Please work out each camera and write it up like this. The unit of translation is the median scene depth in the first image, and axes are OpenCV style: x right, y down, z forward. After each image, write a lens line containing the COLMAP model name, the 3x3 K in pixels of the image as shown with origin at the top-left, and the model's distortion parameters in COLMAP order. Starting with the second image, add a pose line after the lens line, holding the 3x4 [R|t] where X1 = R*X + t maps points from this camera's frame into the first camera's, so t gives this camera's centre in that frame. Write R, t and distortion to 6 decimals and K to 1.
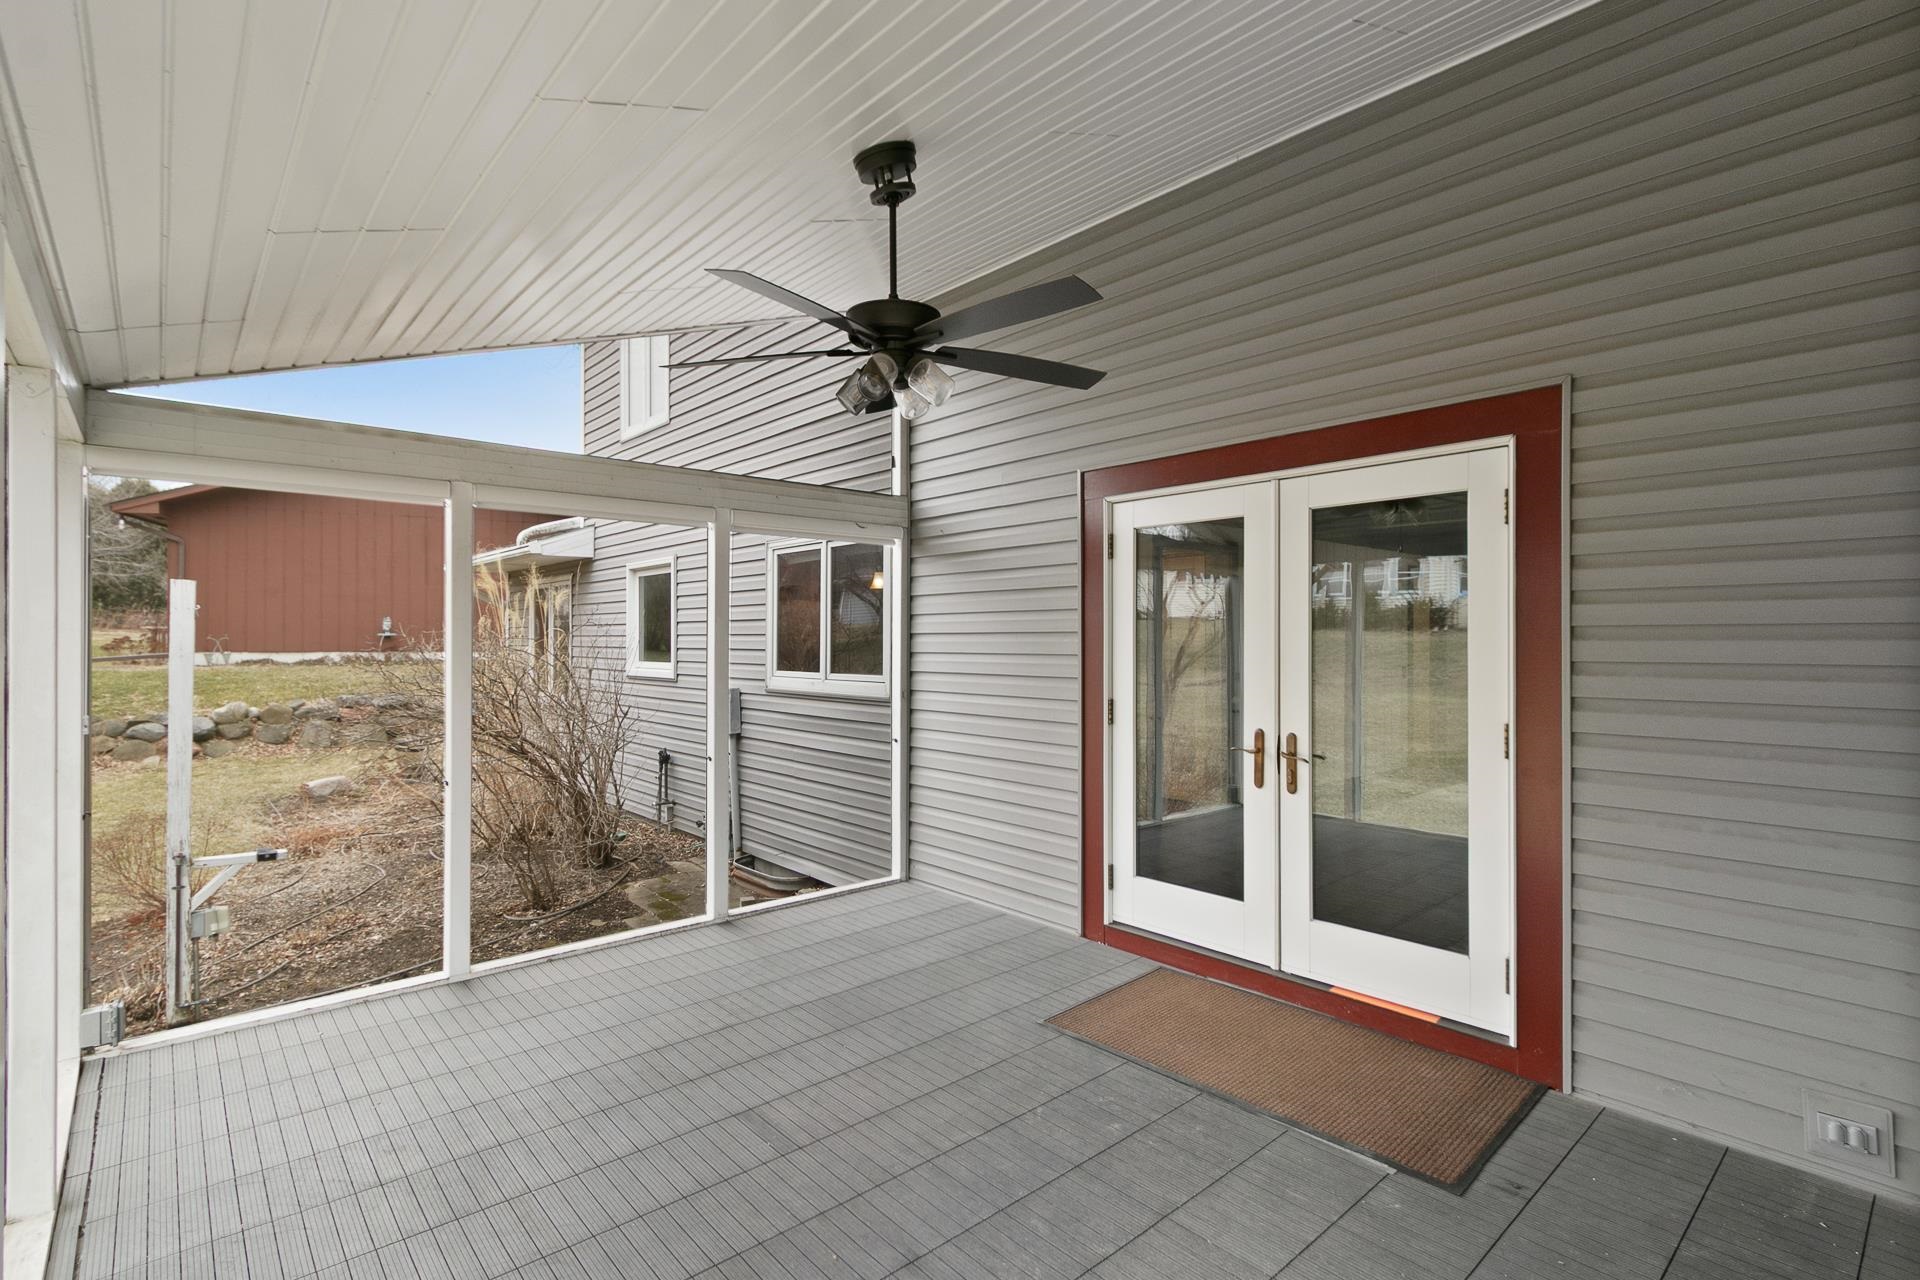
lens RADIAL K [[902.4, 0, 929.5], [0, 902.4, 644.9], [0, 0, 1]] dist [0.001399, 0.000224]
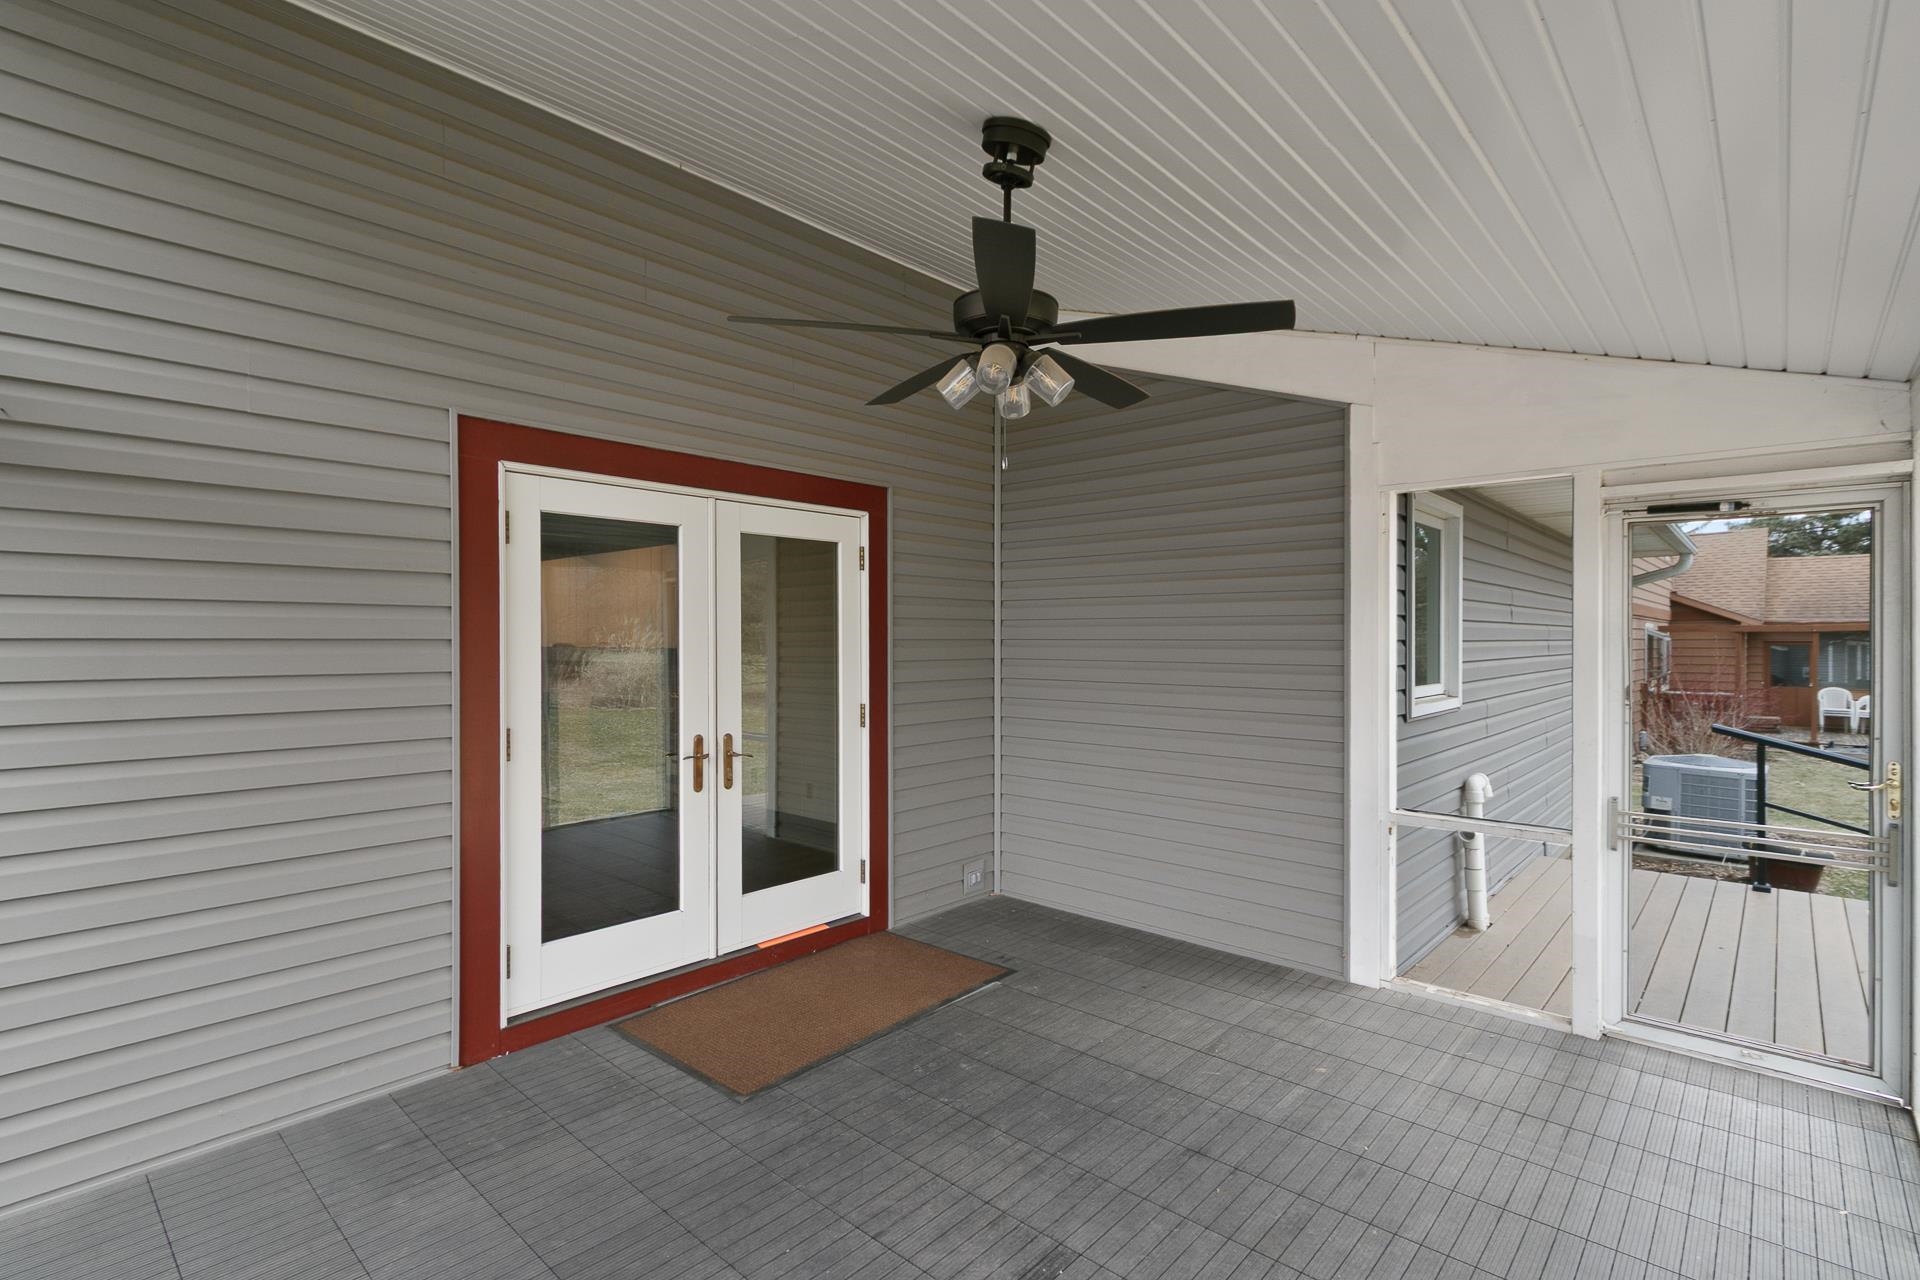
lens RADIAL K [[885.4, 0, 932.5], [0, 885.4, 639.5], [0, 0, 1]] dist [0.001176, -0.000152]
pose [[-0.102883, 0.000826, 0.994693, -0.689992], [0.009741, 0.999953, 0.000177, -0.013663], [-0.994646, 0.009708, -0.102887, 0.856629]]
